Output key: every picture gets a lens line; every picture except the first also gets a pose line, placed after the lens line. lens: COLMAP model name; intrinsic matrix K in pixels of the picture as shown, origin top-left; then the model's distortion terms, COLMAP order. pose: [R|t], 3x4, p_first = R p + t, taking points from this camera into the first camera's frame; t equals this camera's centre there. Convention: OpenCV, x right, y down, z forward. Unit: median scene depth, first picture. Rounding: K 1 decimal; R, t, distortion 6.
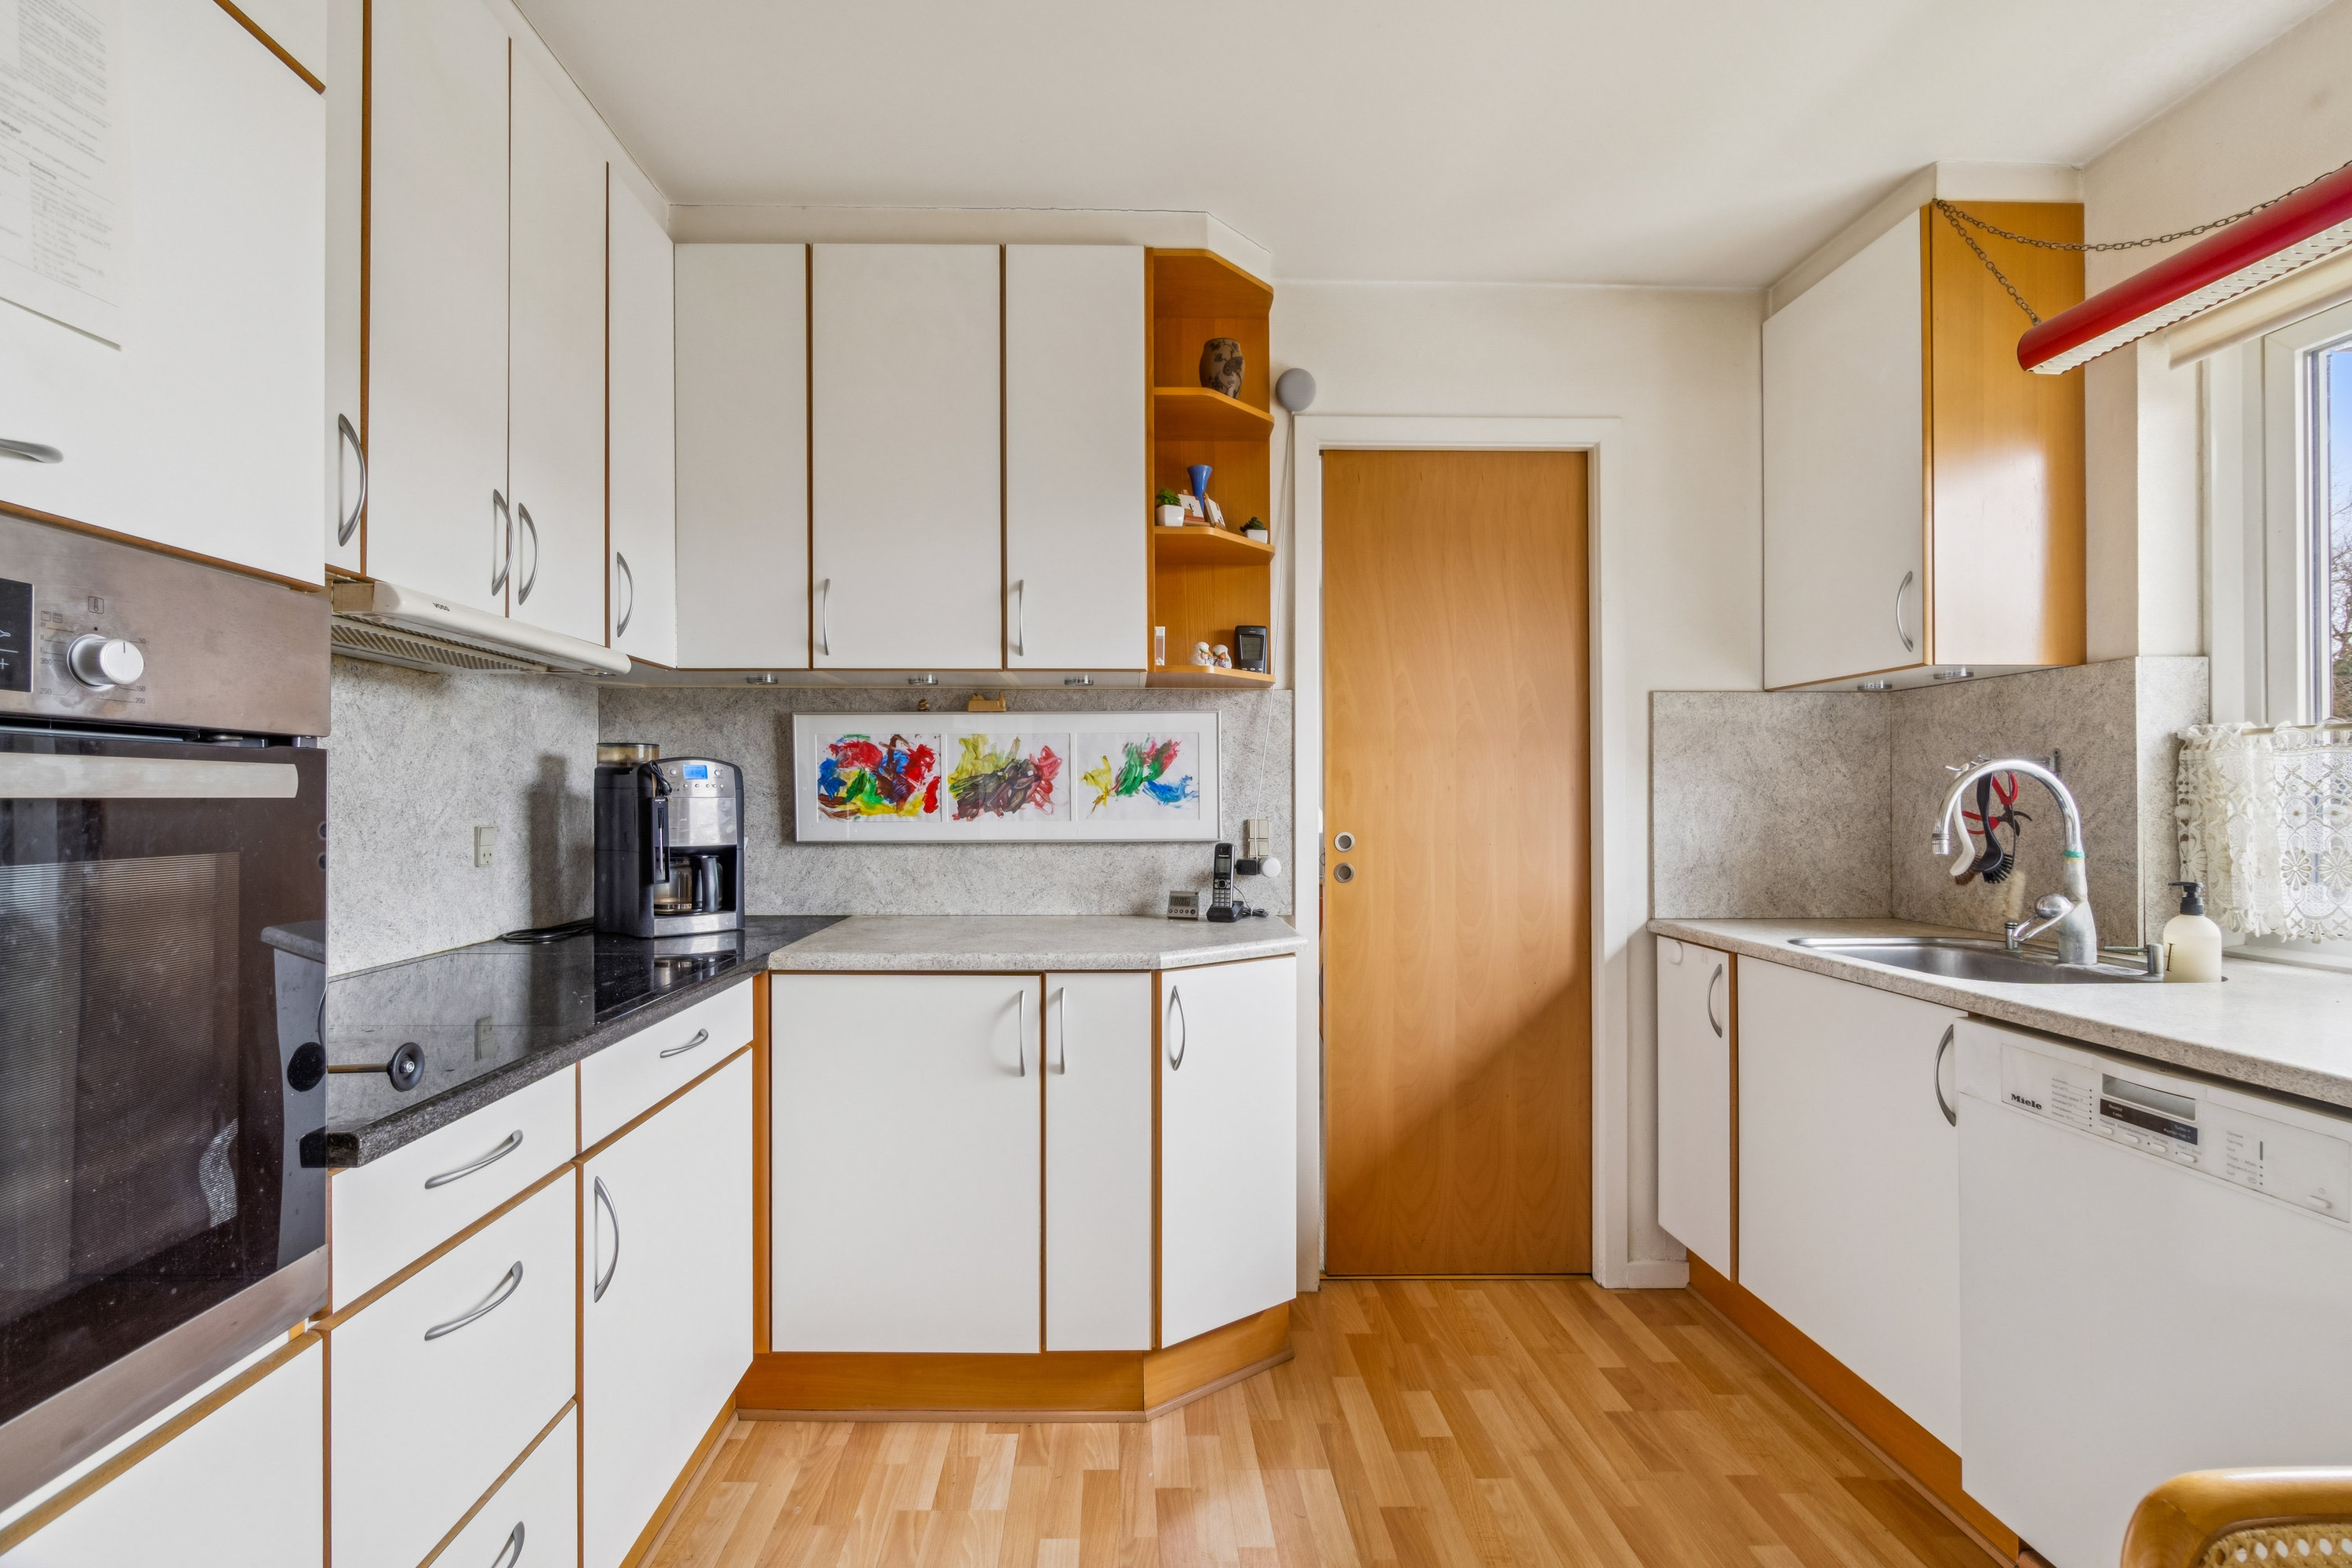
lens RADIAL K [[1034.4, 0, 1161.7], [0, 1034.4, 811.8], [0, 0, 1]] dist [-0.004033, 0.000842]
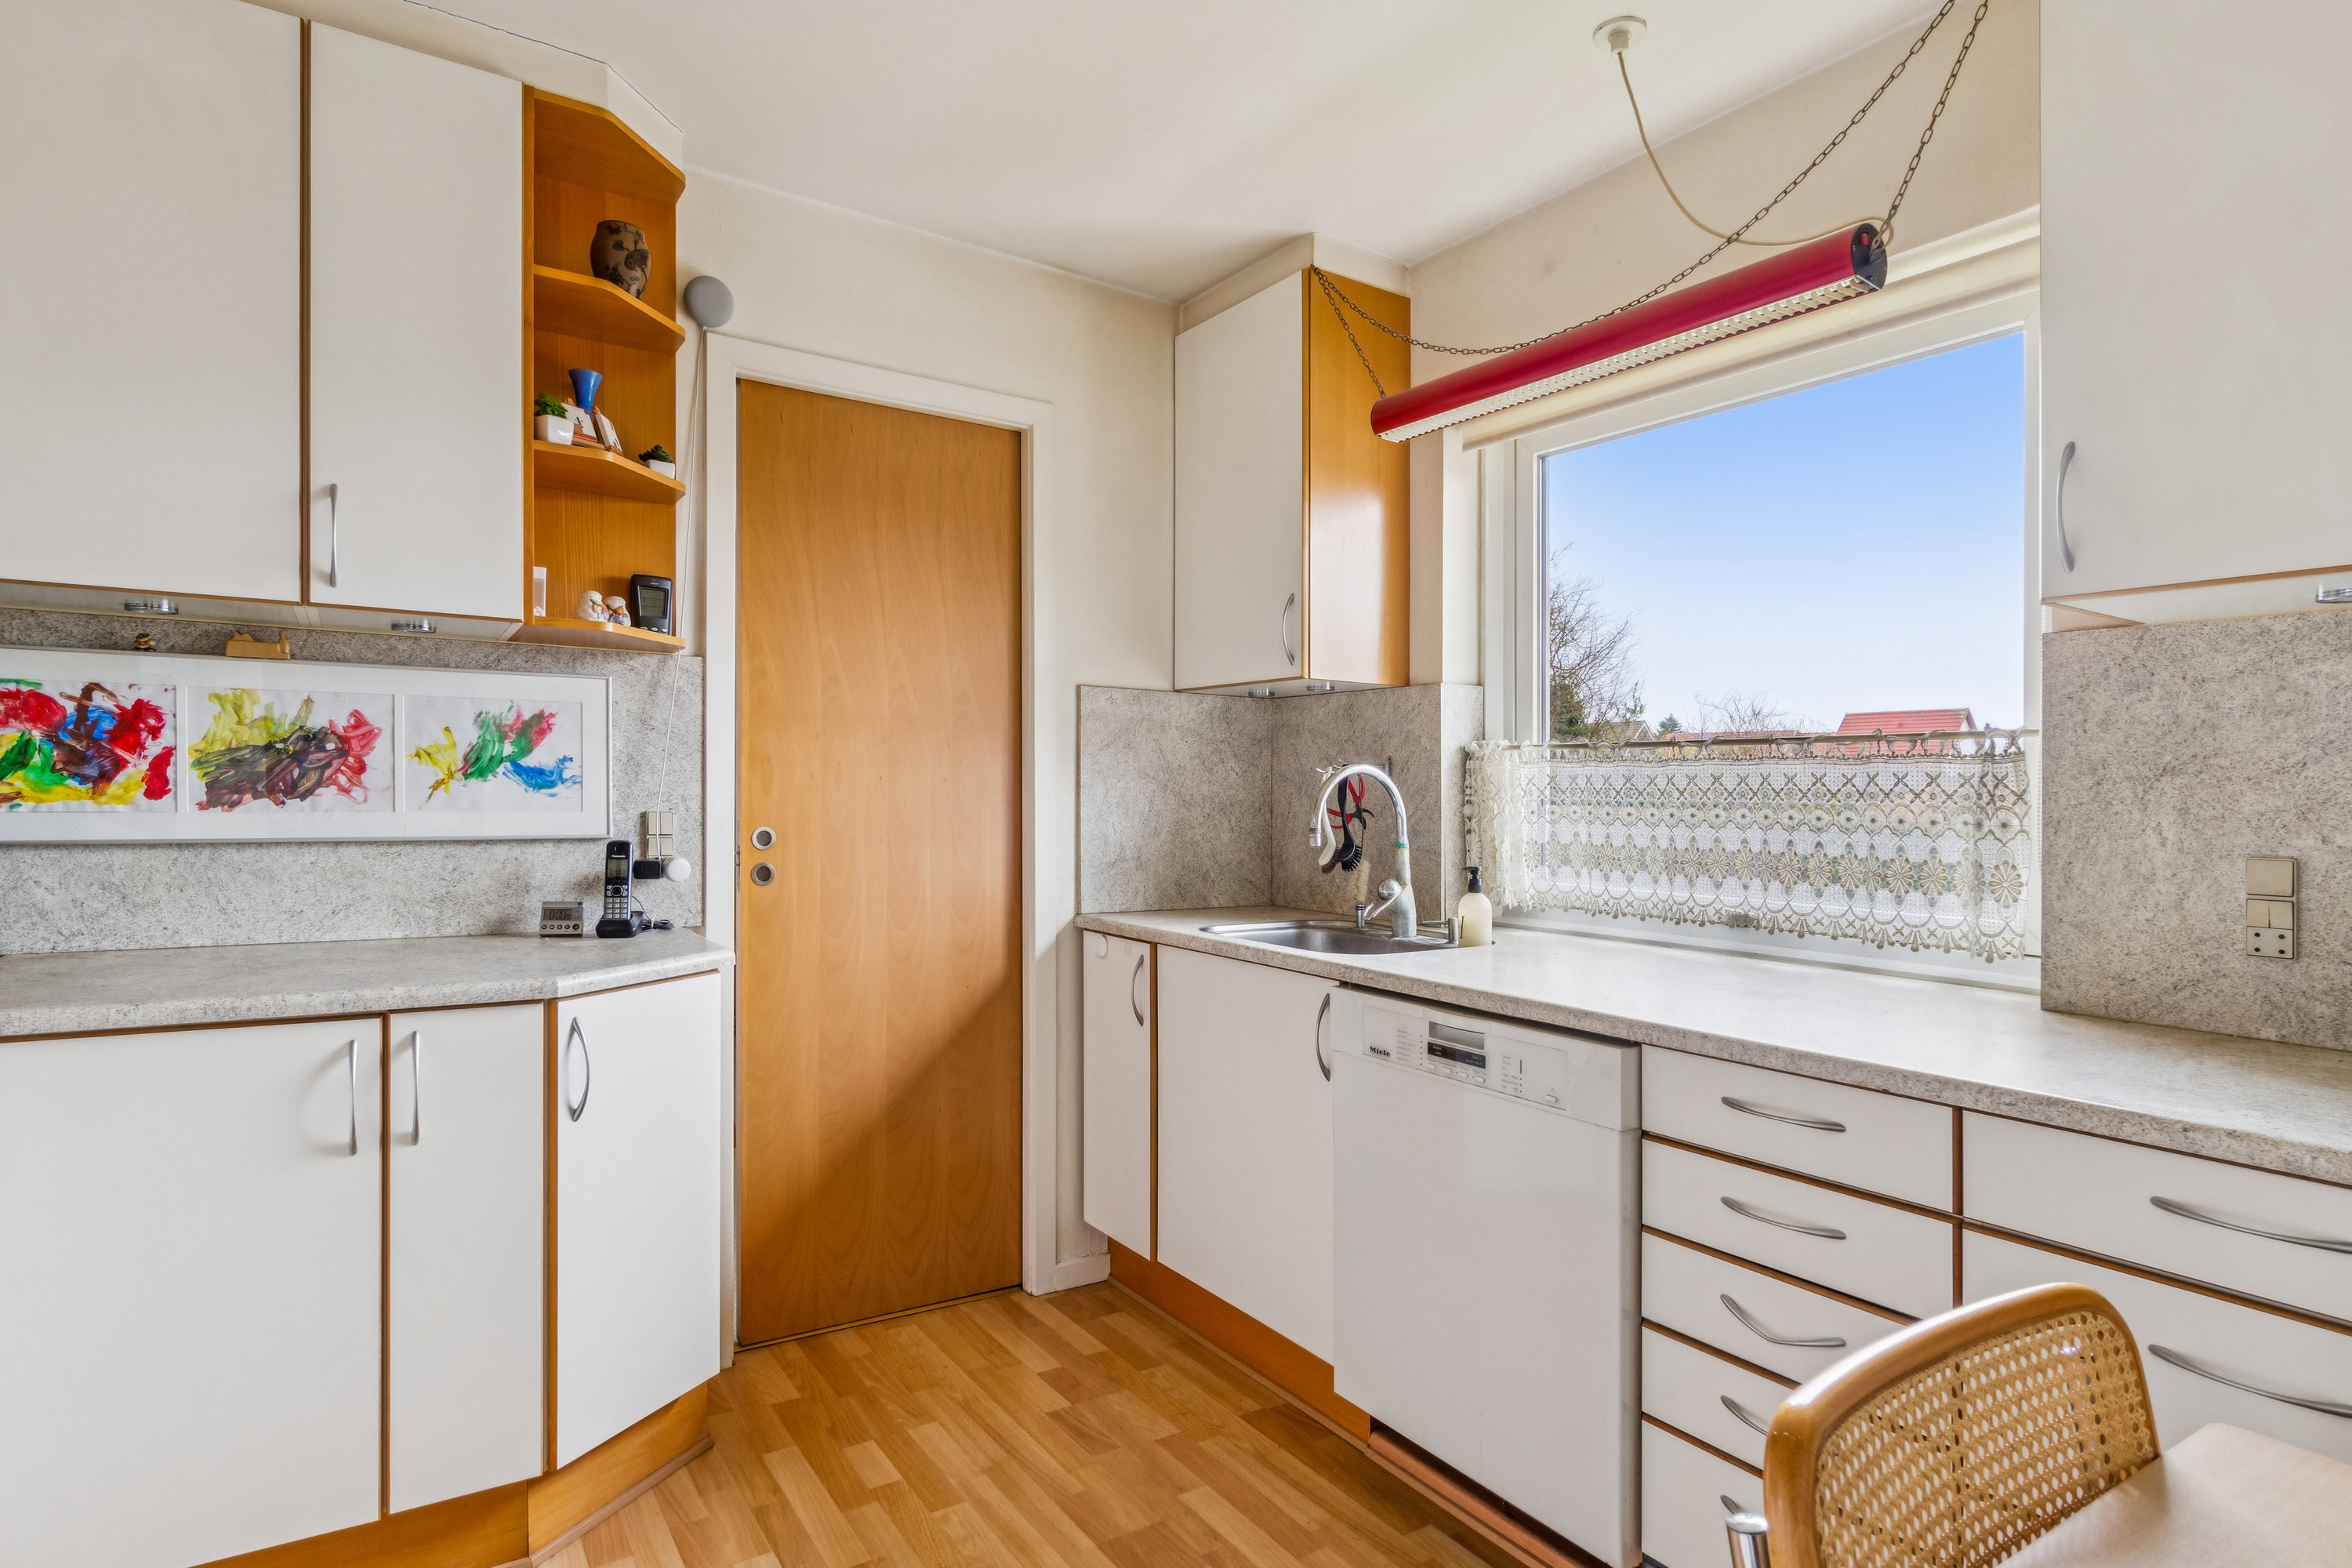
lens RADIAL K [[1269.5, 0, 1171.4], [0, 1269.5, 786.9], [0, 0, 1]] dist [0.001032, 0.000764]
pose [[0.840600, 0.016334, 0.541411, -0.122486], [-0.010411, 0.999848, -0.013999, -0.002762], [-0.541557, 0.006131, 0.840642, -0.080777]]
